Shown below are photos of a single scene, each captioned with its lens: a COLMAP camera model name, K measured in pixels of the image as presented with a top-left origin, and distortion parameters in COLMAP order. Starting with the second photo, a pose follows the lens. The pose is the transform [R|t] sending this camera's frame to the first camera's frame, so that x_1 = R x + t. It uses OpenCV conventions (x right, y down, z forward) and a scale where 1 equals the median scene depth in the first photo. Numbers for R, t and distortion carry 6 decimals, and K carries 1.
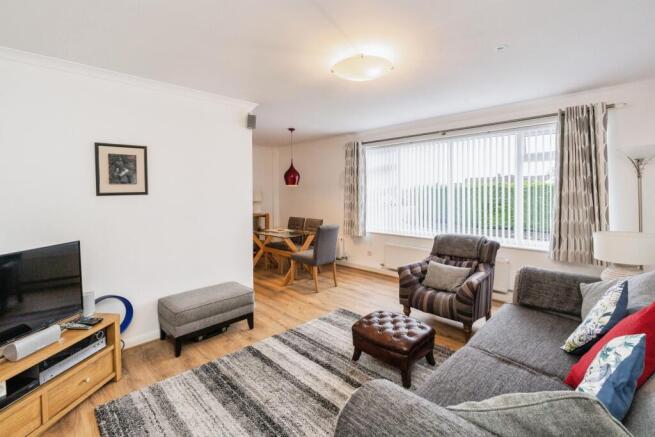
lens RADIAL K [[294.2, 0, 337.4], [0, 294.2, 196.2], [0, 0, 1]] dist [-0.003340, -0.000150]
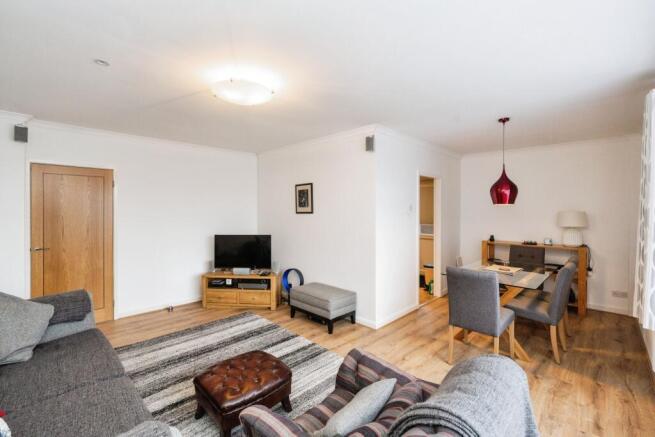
lens RADIAL K [[294.2, 0, 328.3], [0, 294.2, 213.3], [0, 0, 1]] dist [-0.003340, -0.000150]
pose [[-0.012518, 0.023642, -0.999642, 0.939257], [-0.018188, 0.999550, 0.023867, -0.046540], [0.999756, 0.018480, -0.012082, 1.127025]]
